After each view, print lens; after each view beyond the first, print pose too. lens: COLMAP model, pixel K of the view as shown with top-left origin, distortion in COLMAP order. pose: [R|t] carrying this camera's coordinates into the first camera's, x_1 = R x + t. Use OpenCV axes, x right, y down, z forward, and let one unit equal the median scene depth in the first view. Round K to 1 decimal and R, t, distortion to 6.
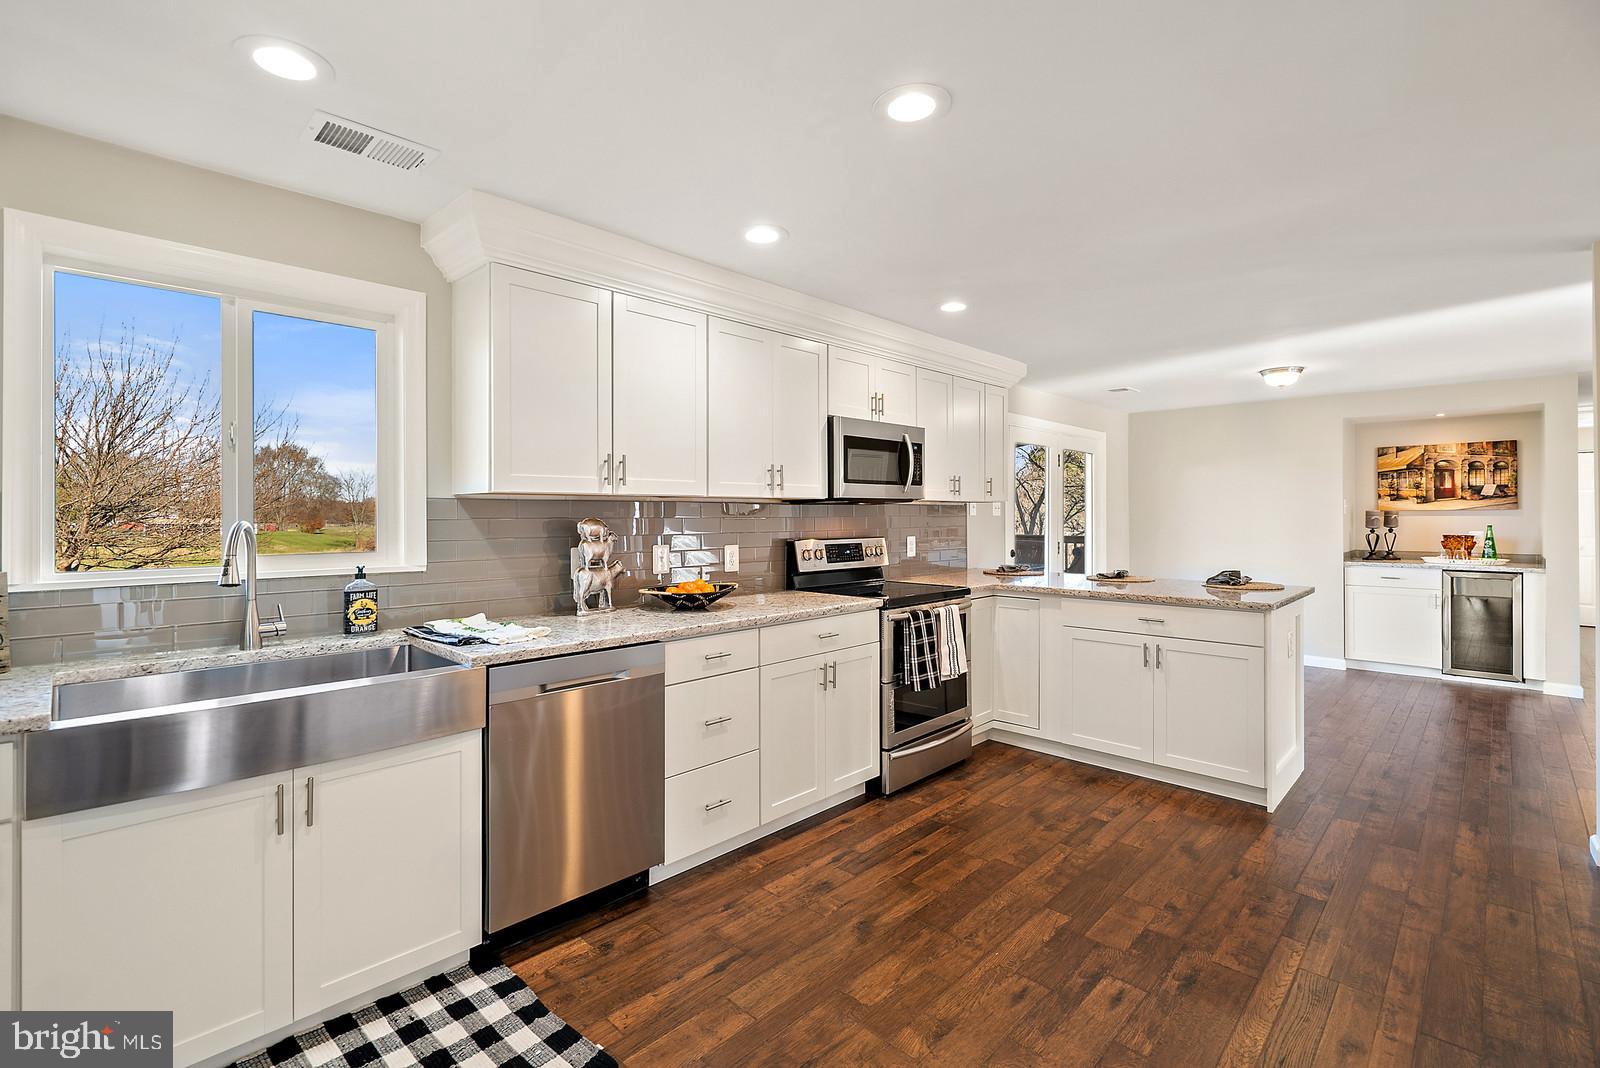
lens RADIAL K [[732.3, 0, 764.6], [0, 732.3, 515.5], [0, 0, 1]] dist [-0.000897, 0.000266]
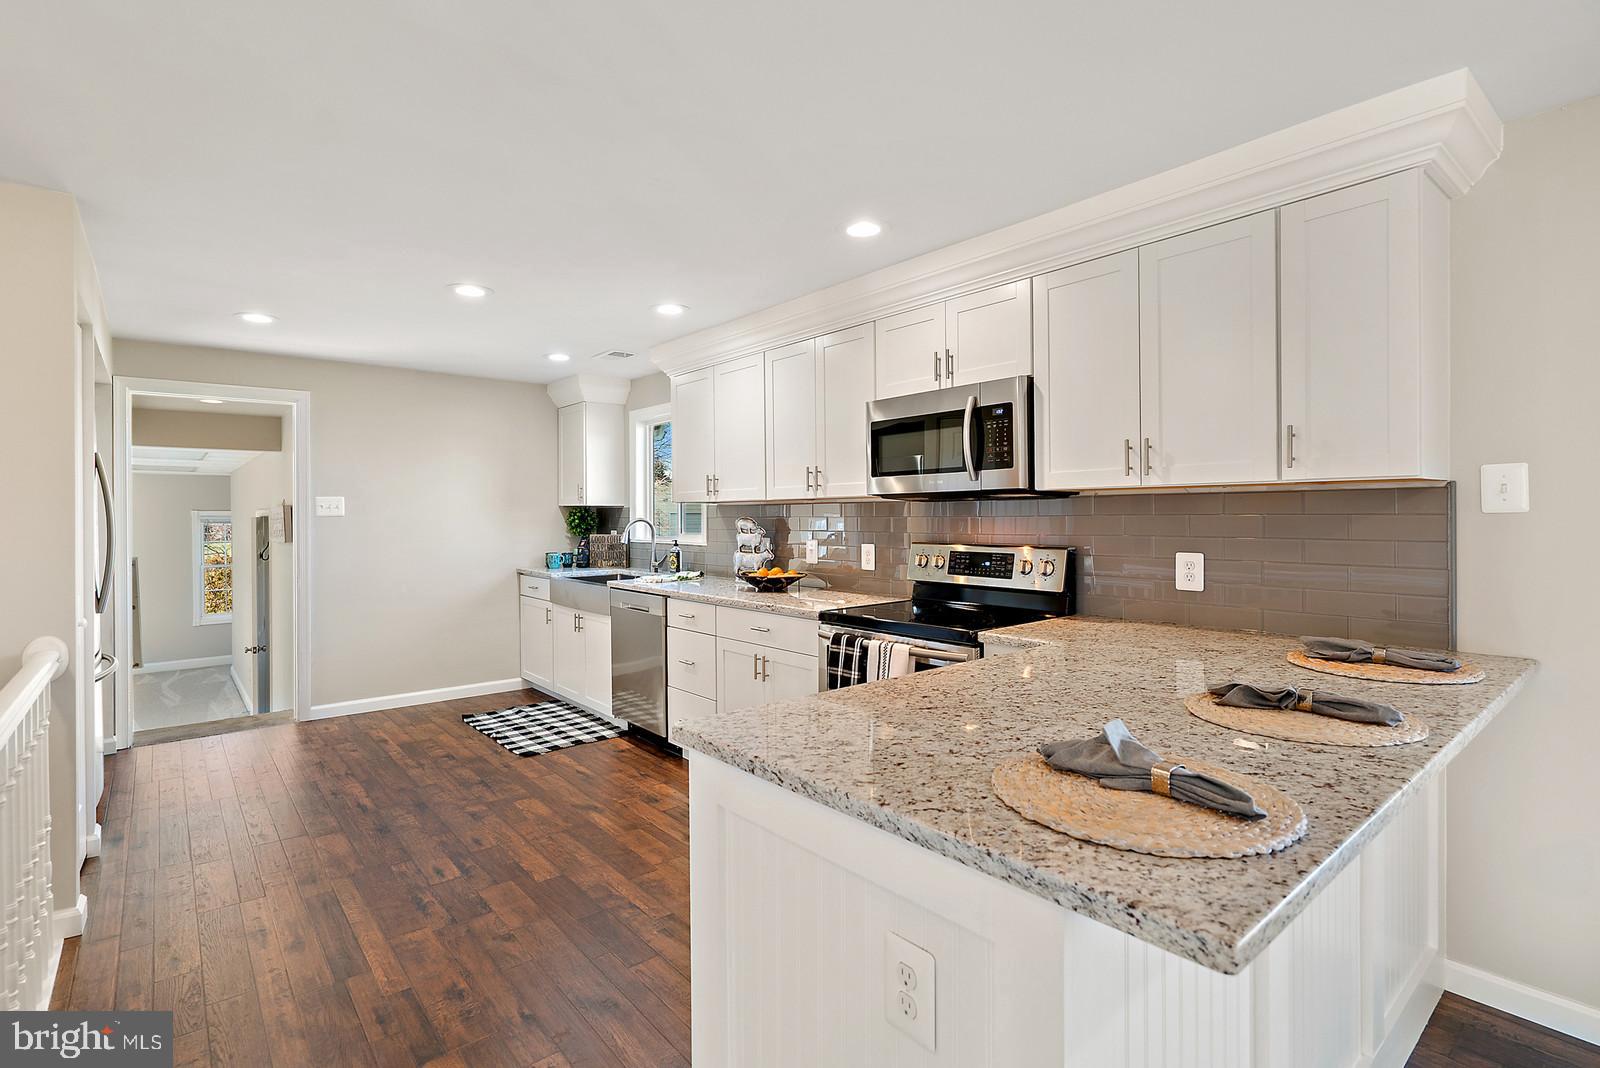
lens RADIAL K [[732.3, 0, 768.1], [0, 732.3, 517.6], [0, 0, 1]] dist [-0.000897, 0.000266]
pose [[-0.091531, 0.003799, -0.995795, 2.970491], [0.003614, 0.999987, 0.003483, -0.001075], [0.995796, -0.003280, -0.091544, 2.901255]]
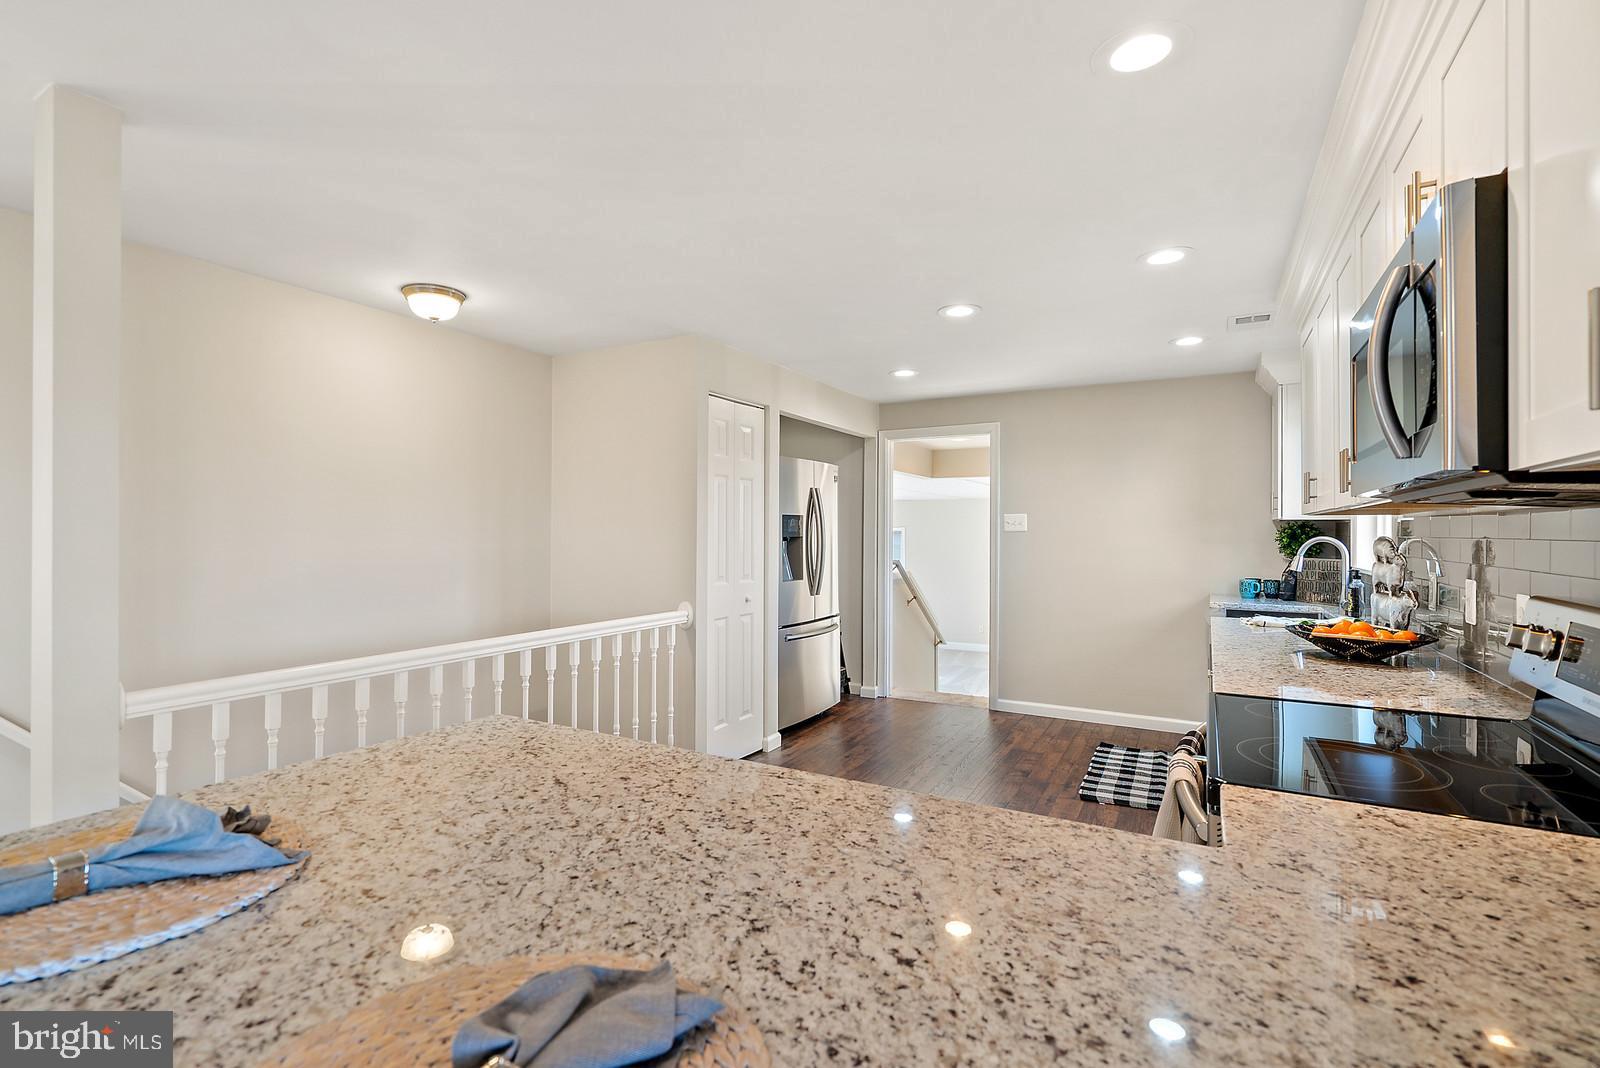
lens RADIAL K [[732.3, 0, 807.5], [0, 732.3, 532.4], [0, 0, 1]] dist [-0.000897, 0.000266]
pose [[-0.957705, -0.002594, -0.287740, 1.704232], [-0.003378, 0.999992, 0.002227, -0.002439], [0.287732, 0.003104, -0.957706, 4.040574]]
